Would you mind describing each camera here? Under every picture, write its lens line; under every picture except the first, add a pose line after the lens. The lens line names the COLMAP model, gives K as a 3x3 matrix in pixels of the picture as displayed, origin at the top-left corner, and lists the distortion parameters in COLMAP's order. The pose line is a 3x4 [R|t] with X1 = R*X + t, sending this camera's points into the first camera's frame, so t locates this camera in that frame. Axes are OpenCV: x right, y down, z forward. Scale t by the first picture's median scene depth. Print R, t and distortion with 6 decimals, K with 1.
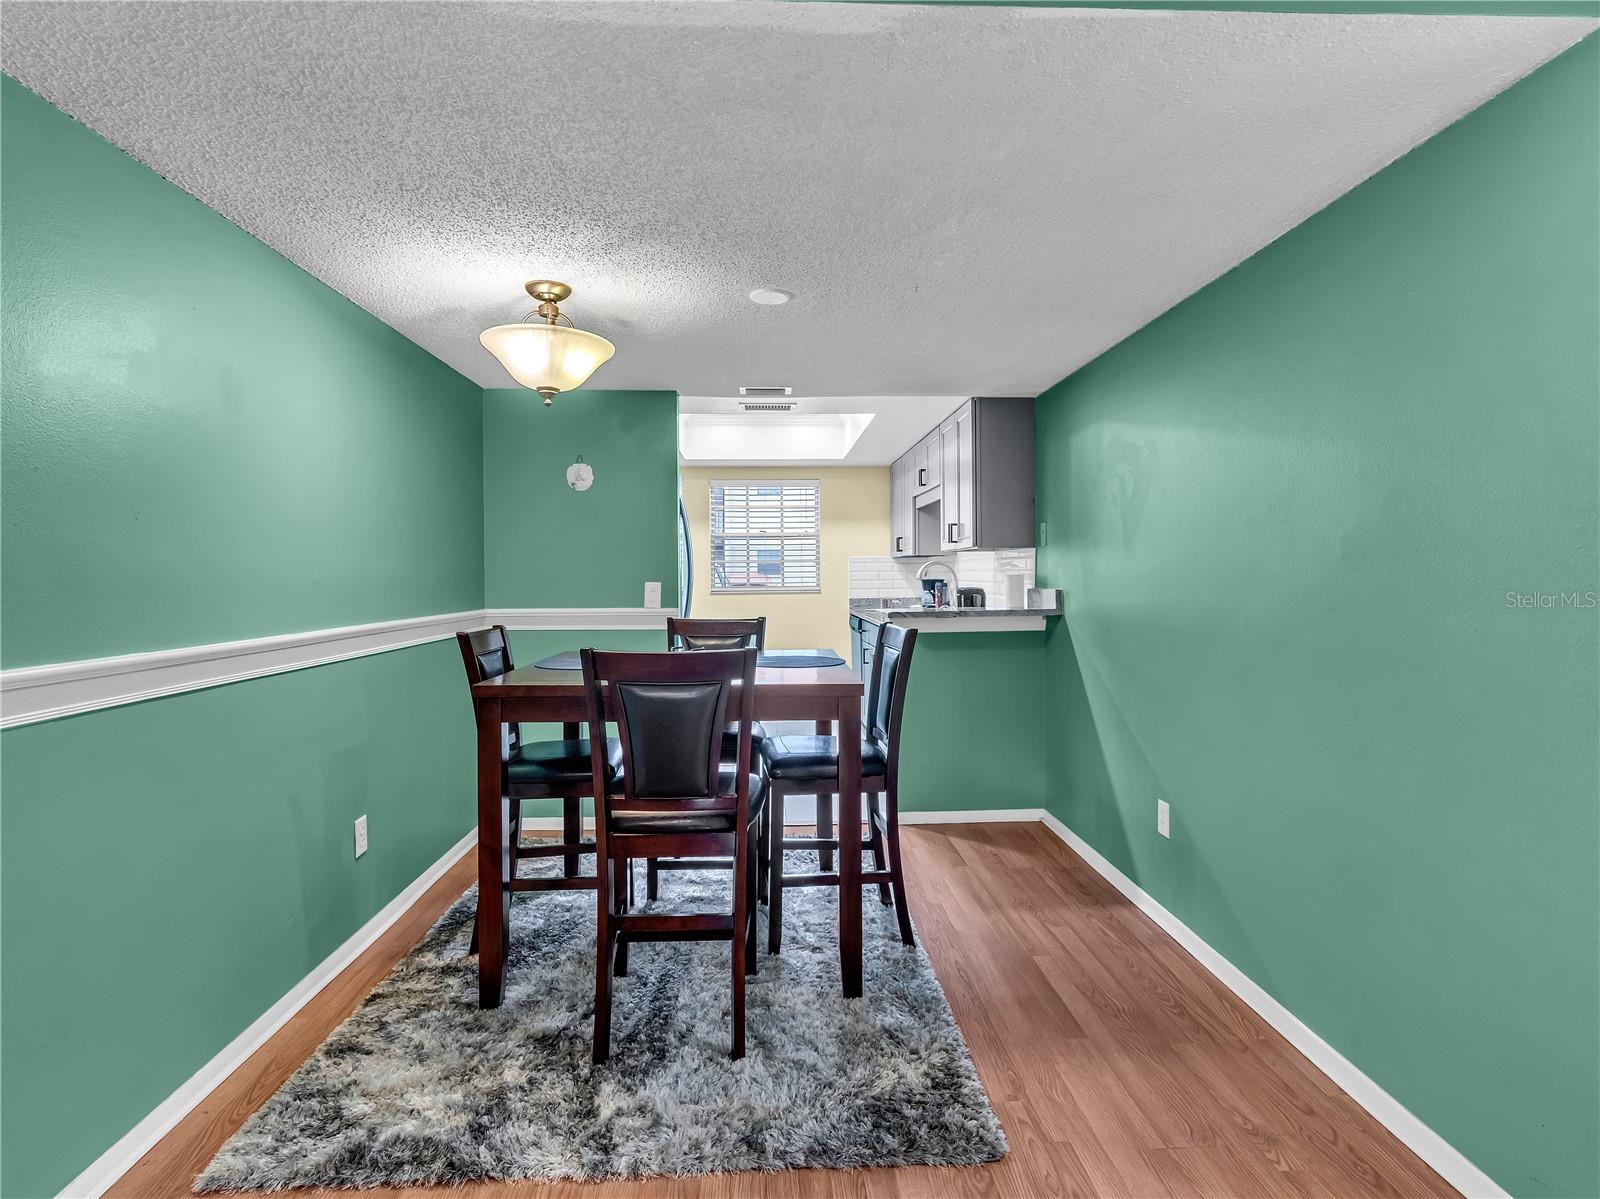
lens RADIAL K [[843.2, 0, 801.5], [0, 843.2, 587.3], [0, 0, 1]] dist [0.003096, 0.000761]
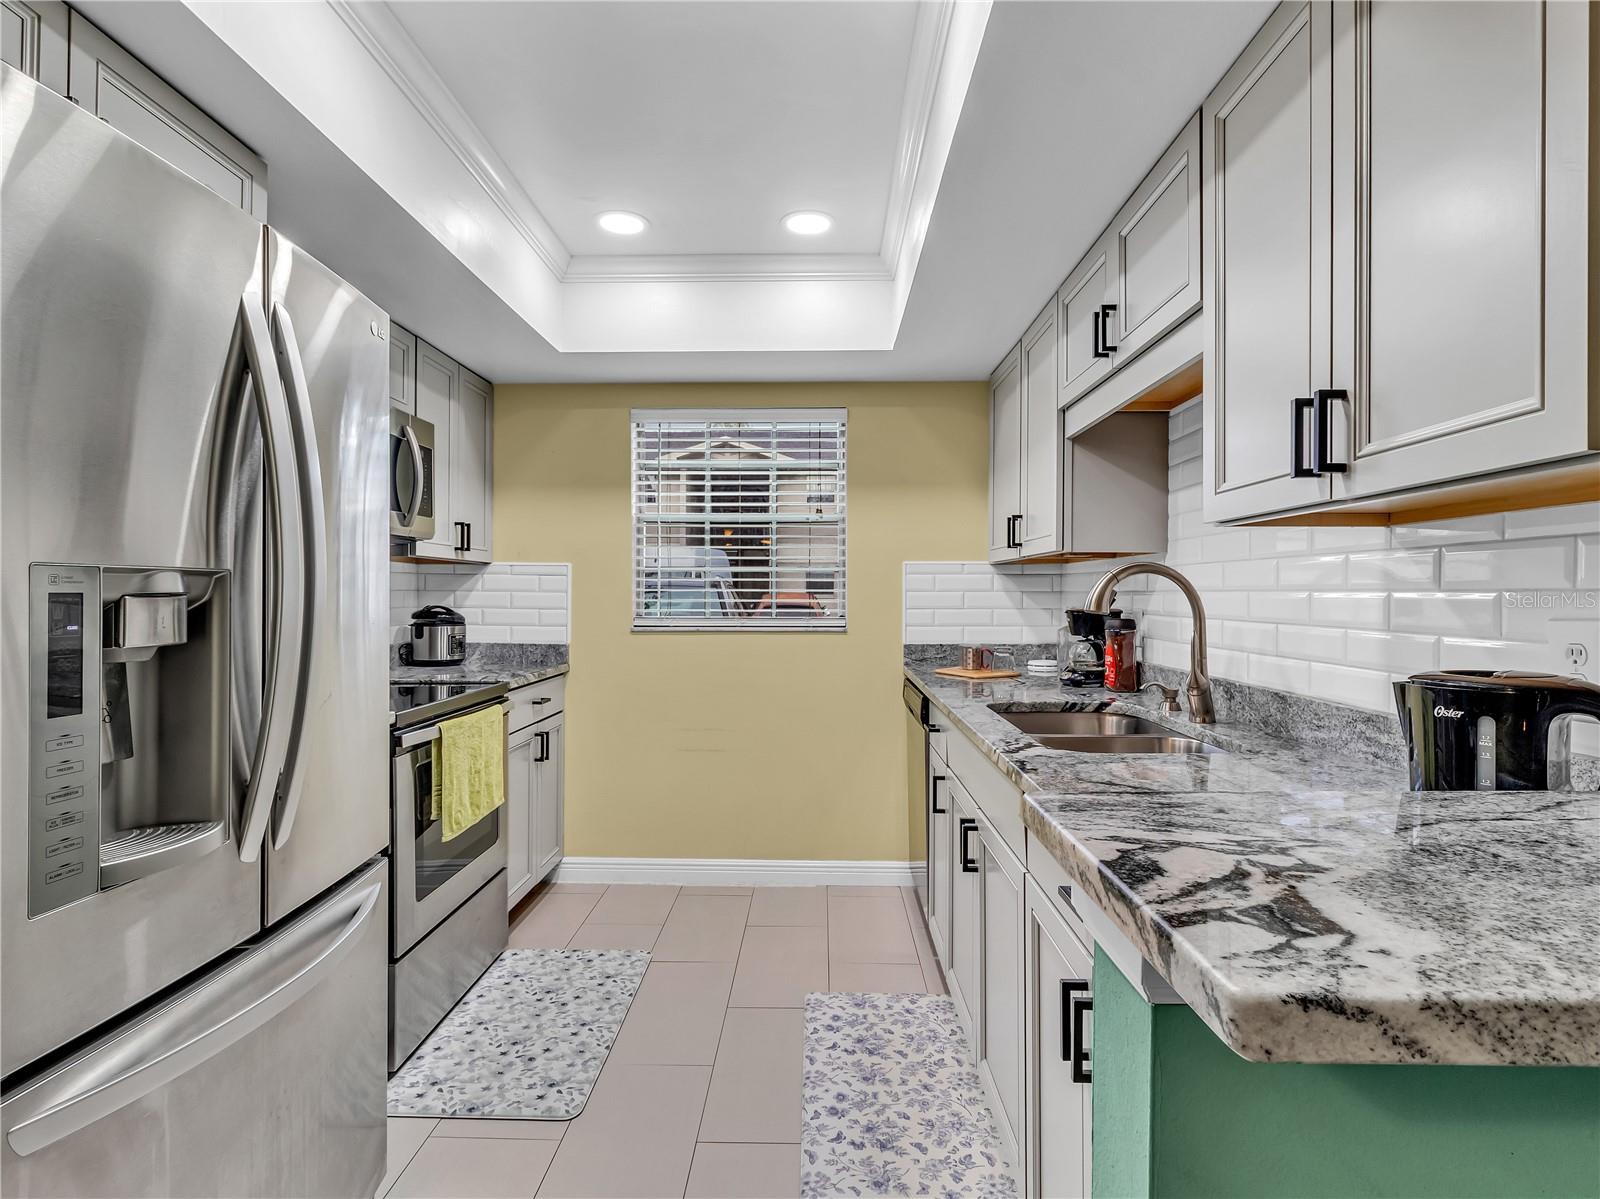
lens RADIAL K [[843.2, 0, 801.5], [0, 843.2, 587.3], [0, 0, 1]] dist [0.003096, 0.000761]
pose [[0.997347, 0.003506, -0.072704, 0.036083], [-0.004805, 0.999832, -0.017700, -0.013001], [0.072630, 0.018003, 0.997196, 0.545551]]
